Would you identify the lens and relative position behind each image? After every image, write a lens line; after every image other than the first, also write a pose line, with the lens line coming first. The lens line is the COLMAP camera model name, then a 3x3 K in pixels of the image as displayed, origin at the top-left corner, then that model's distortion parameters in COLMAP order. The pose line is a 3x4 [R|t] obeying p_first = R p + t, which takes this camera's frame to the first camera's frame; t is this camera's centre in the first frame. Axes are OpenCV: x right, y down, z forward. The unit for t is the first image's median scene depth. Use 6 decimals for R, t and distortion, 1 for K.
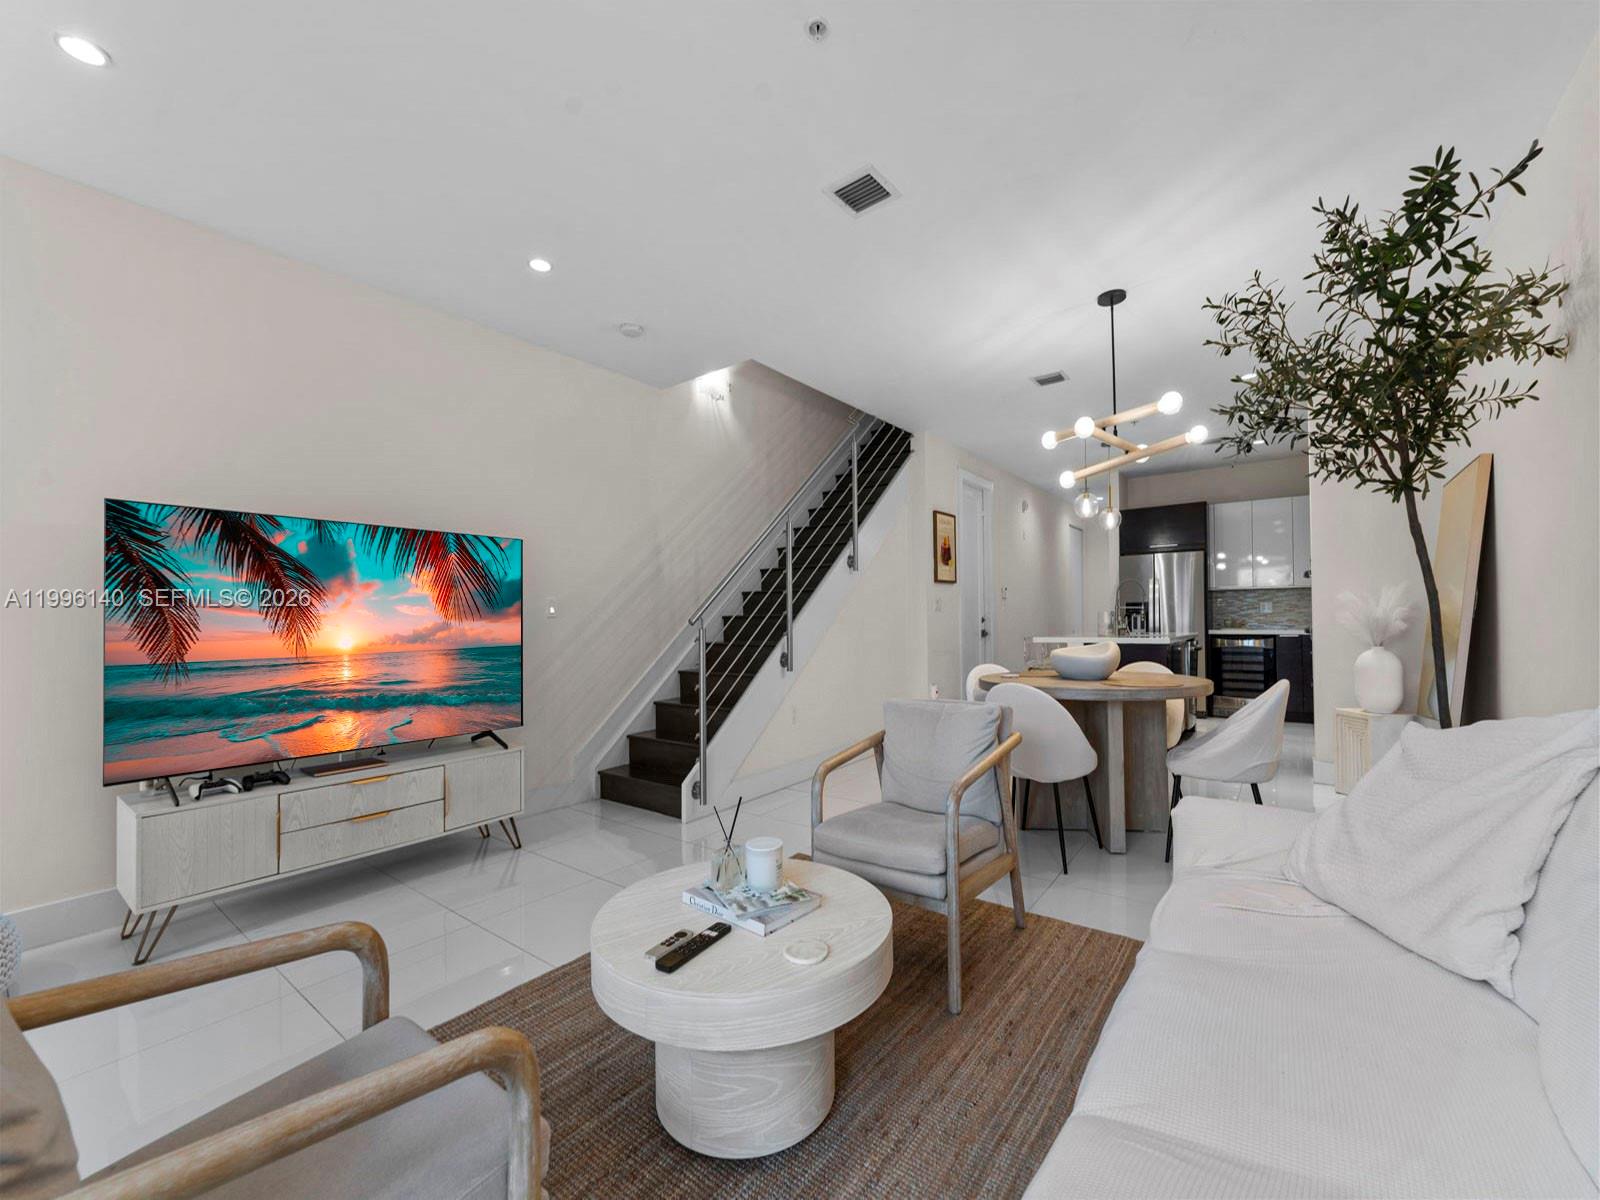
lens RADIAL K [[646.6, 0, 793.8], [0, 646.6, 613.9], [0, 0, 1]] dist [0.001299, -0.000872]
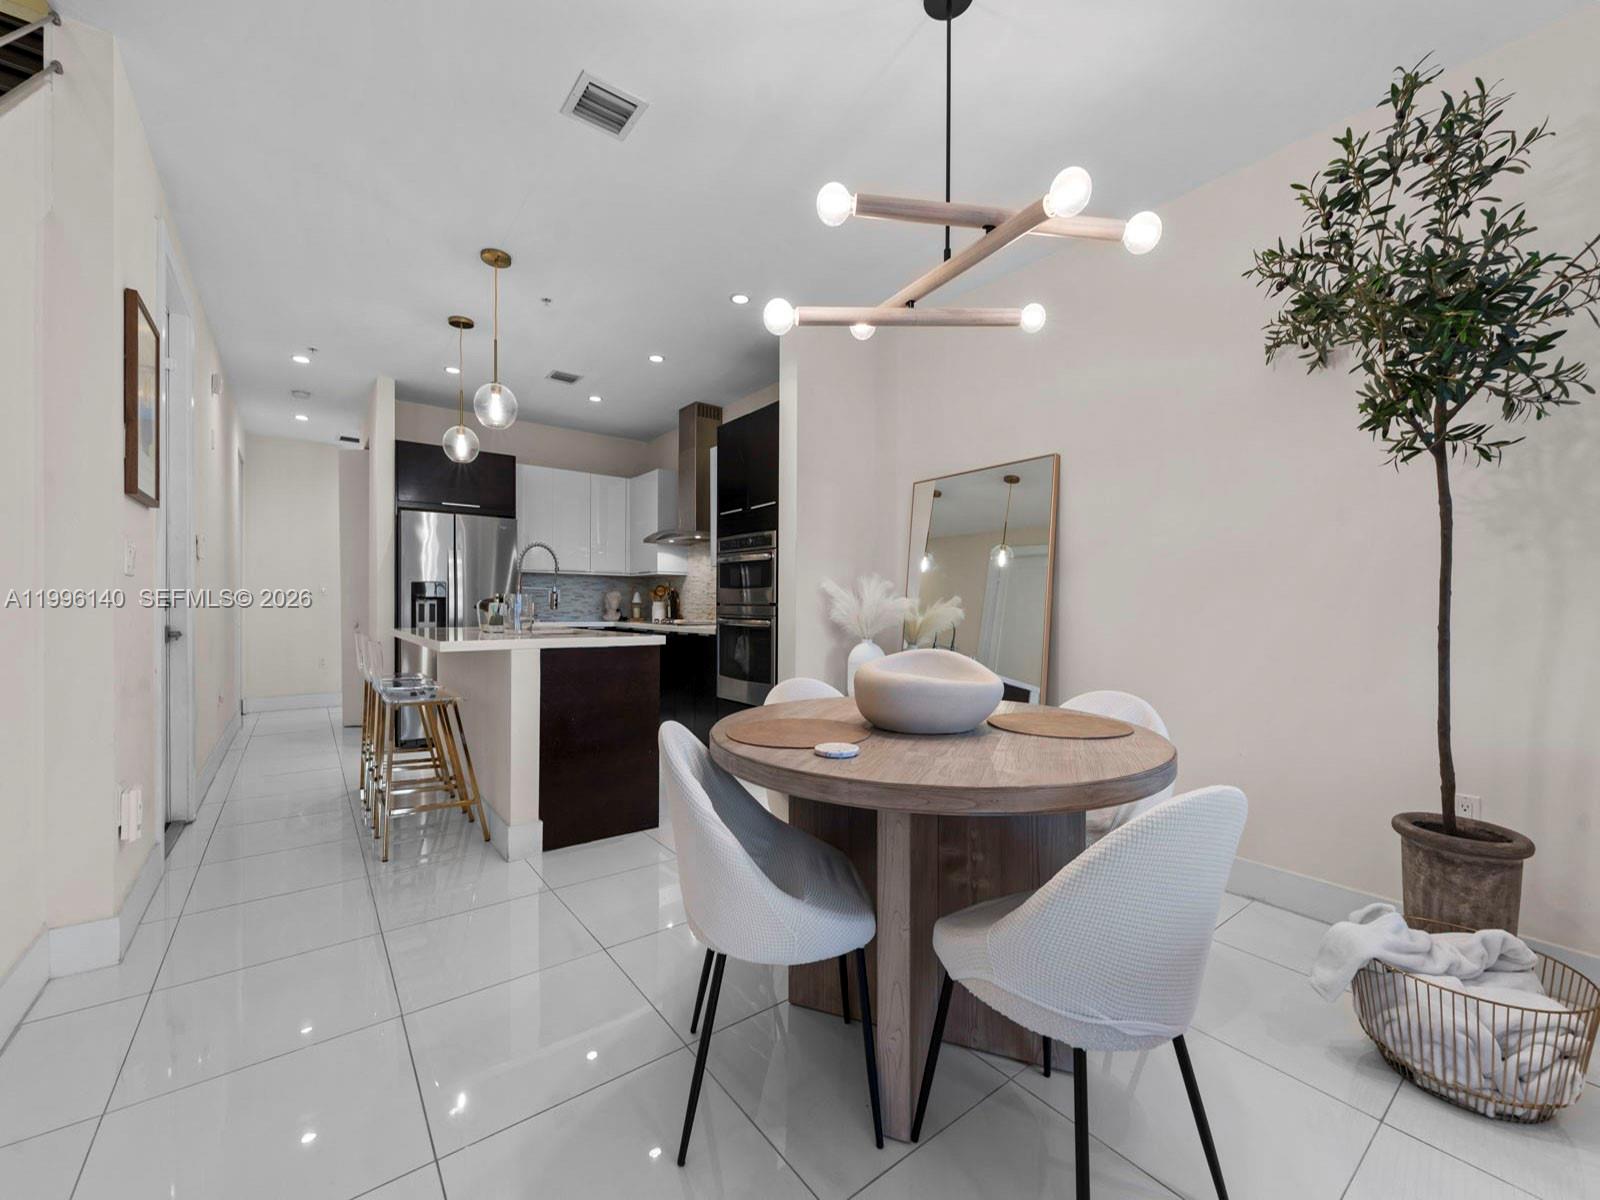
lens RADIAL K [[646.6, 0, 795.8], [0, 646.6, 606.3], [0, 0, 1]] dist [0.001299, -0.000872]
pose [[0.260384, 0.015348, 0.965383, -0.049244], [-0.018399, 0.999771, -0.010932, 0.017796], [-0.965330, -0.014916, 0.260607, 1.077760]]
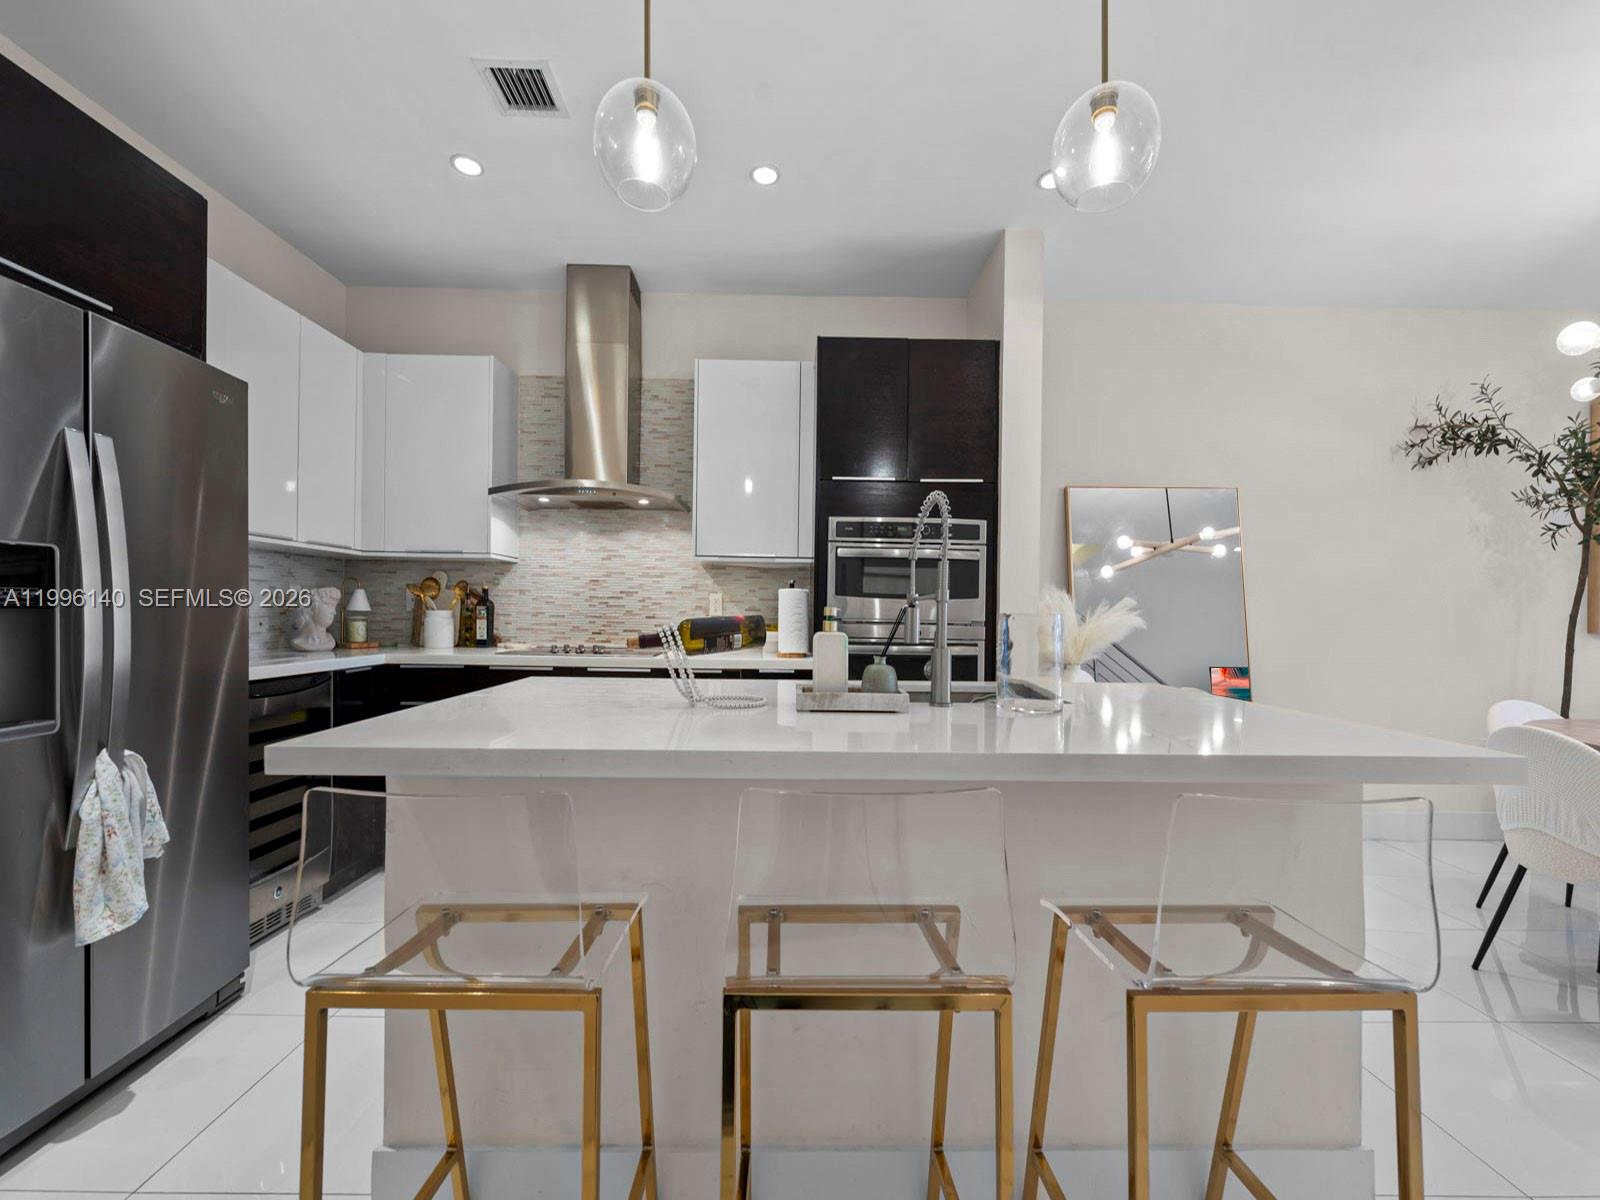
lens RADIAL K [[646.6, 0, 794.8], [0, 646.6, 609.2], [0, 0, 1]] dist [0.001299, -0.000872]
pose [[-0.617180, 0.006510, 0.786795, 0.618843], [-0.012240, 0.999765, -0.017874, -0.000455], [-0.786727, -0.020662, -0.616956, 2.220099]]
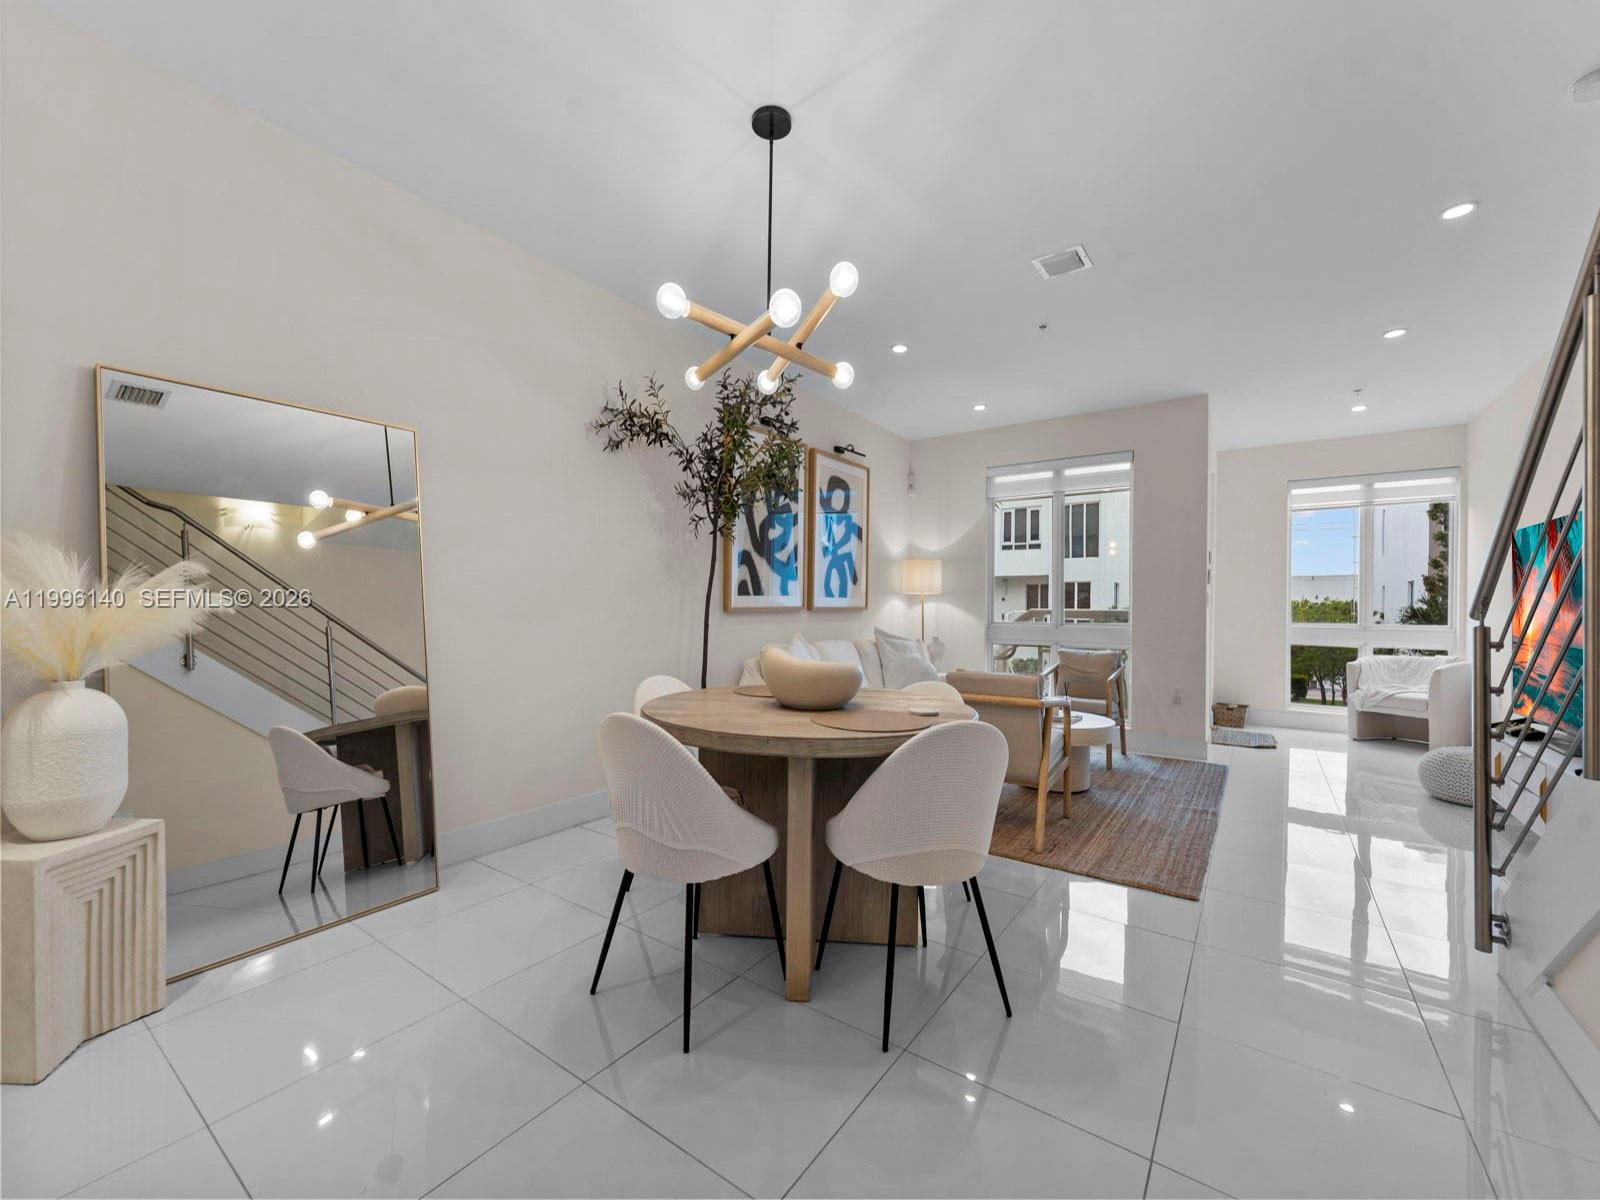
lens RADIAL K [[646.6, 0, 793.9], [0, 646.6, 606.2], [0, 0, 1]] dist [0.001299, -0.000872]
pose [[-0.999438, 0.005109, -0.033124, 0.547795], [0.005468, 0.999927, -0.010748, 0.008758], [0.033067, -0.010923, -0.999393, 1.829225]]
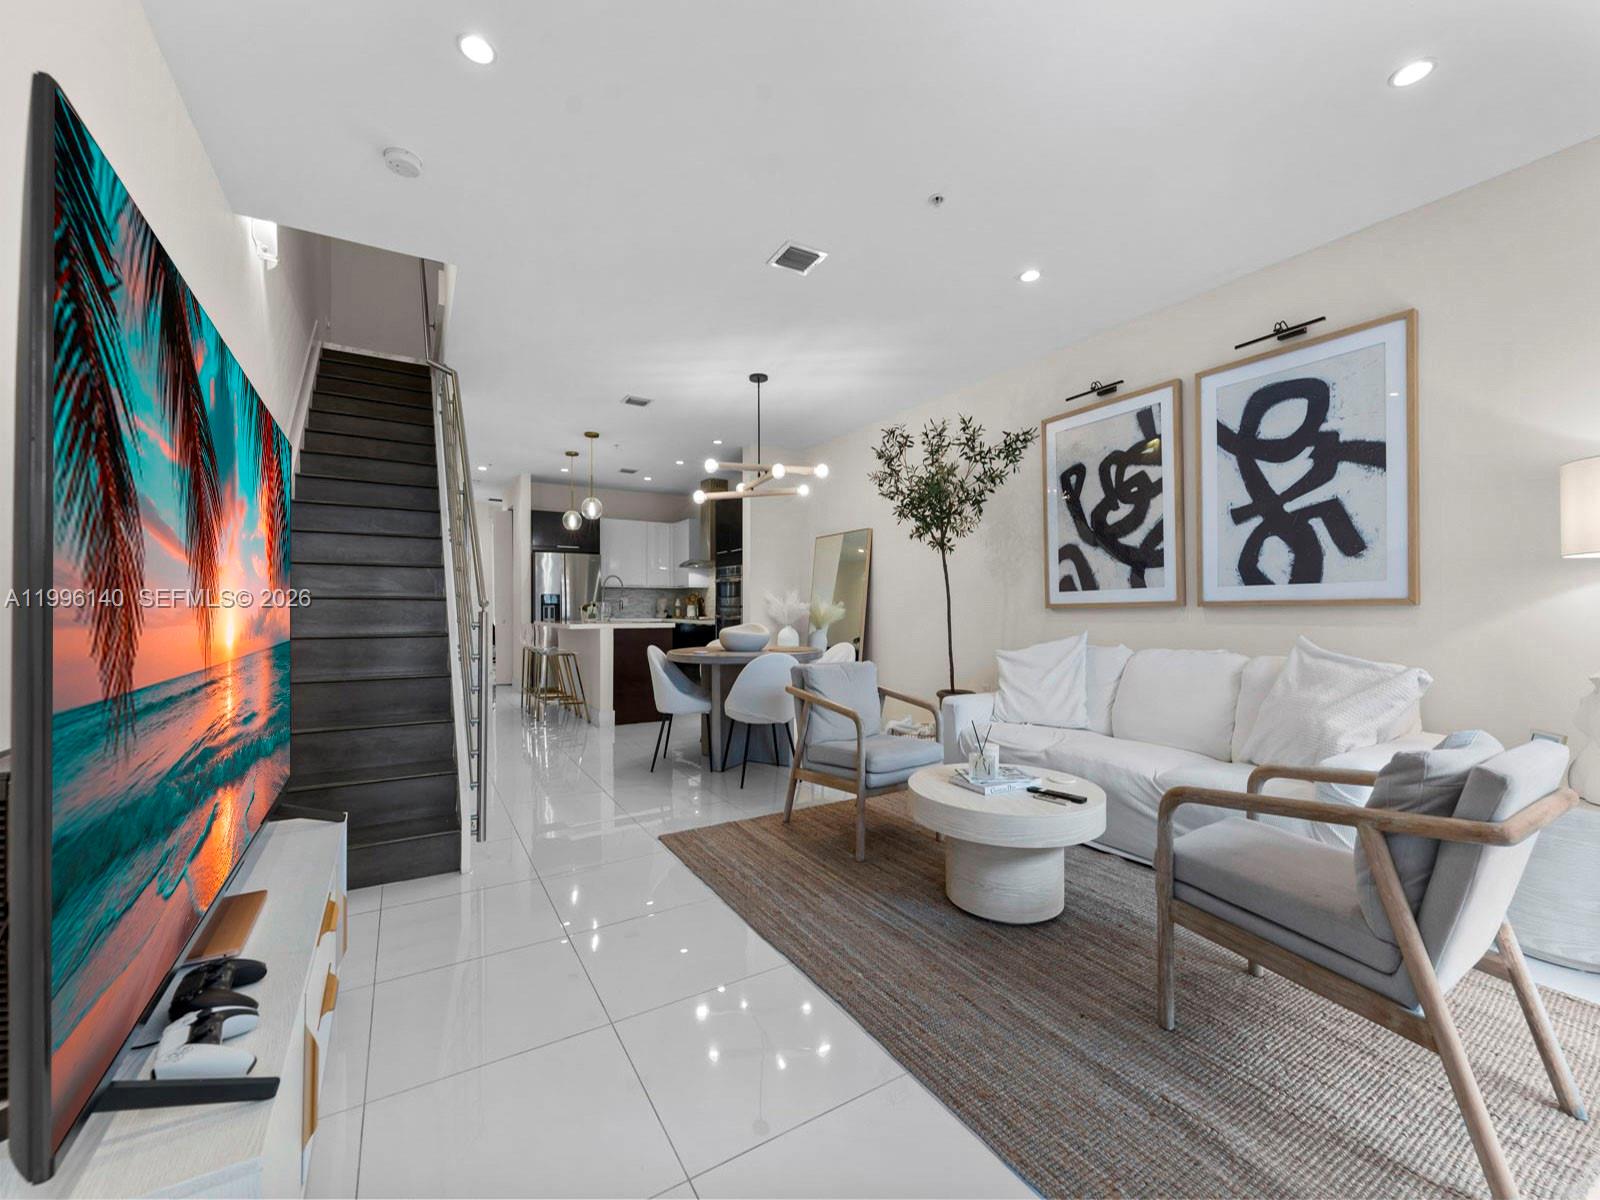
lens RADIAL K [[646.6, 0, 794.3], [0, 646.6, 613.7], [0, 0, 1]] dist [0.001299, -0.000872]
pose [[0.367271, 0.005508, 0.930098, -0.861955], [-0.013070, 0.999914, -0.000761, 0.024801], [-0.930022, -0.011877, 0.367312, 0.449221]]
